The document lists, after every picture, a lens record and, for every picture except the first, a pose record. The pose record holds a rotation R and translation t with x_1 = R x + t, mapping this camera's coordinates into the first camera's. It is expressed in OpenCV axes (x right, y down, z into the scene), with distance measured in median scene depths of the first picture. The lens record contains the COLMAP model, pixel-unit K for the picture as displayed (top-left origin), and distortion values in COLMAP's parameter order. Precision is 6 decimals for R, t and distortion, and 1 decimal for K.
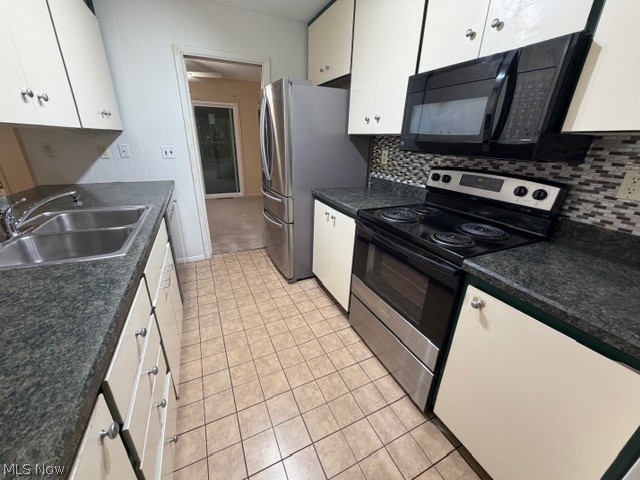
lens RADIAL K [[254.3, 0, 317.9], [0, 254.3, 239.6], [0, 0, 1]] dist [0.000767, -0.000009]
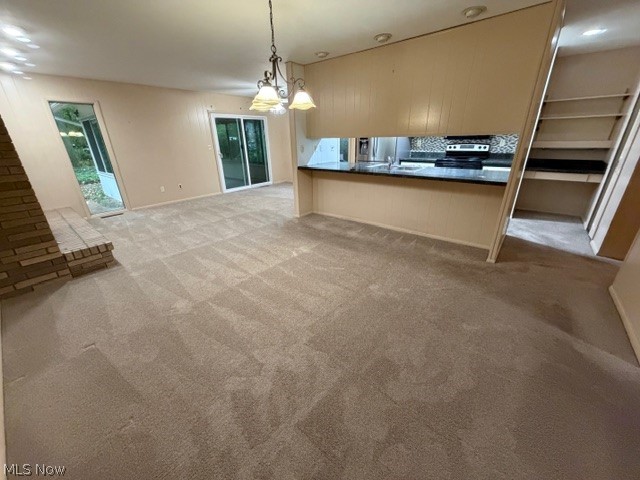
lens RADIAL K [[254.3, 0, 317.9], [0, 254.3, 239.6], [0, 0, 1]] dist [0.000767, -0.000009]
pose [[0.906323, -0.199291, 0.372641, -2.453756], [0.197278, 0.979362, 0.043957, 0.409301], [-0.373710, 0.033674, 0.926934, -1.257212]]
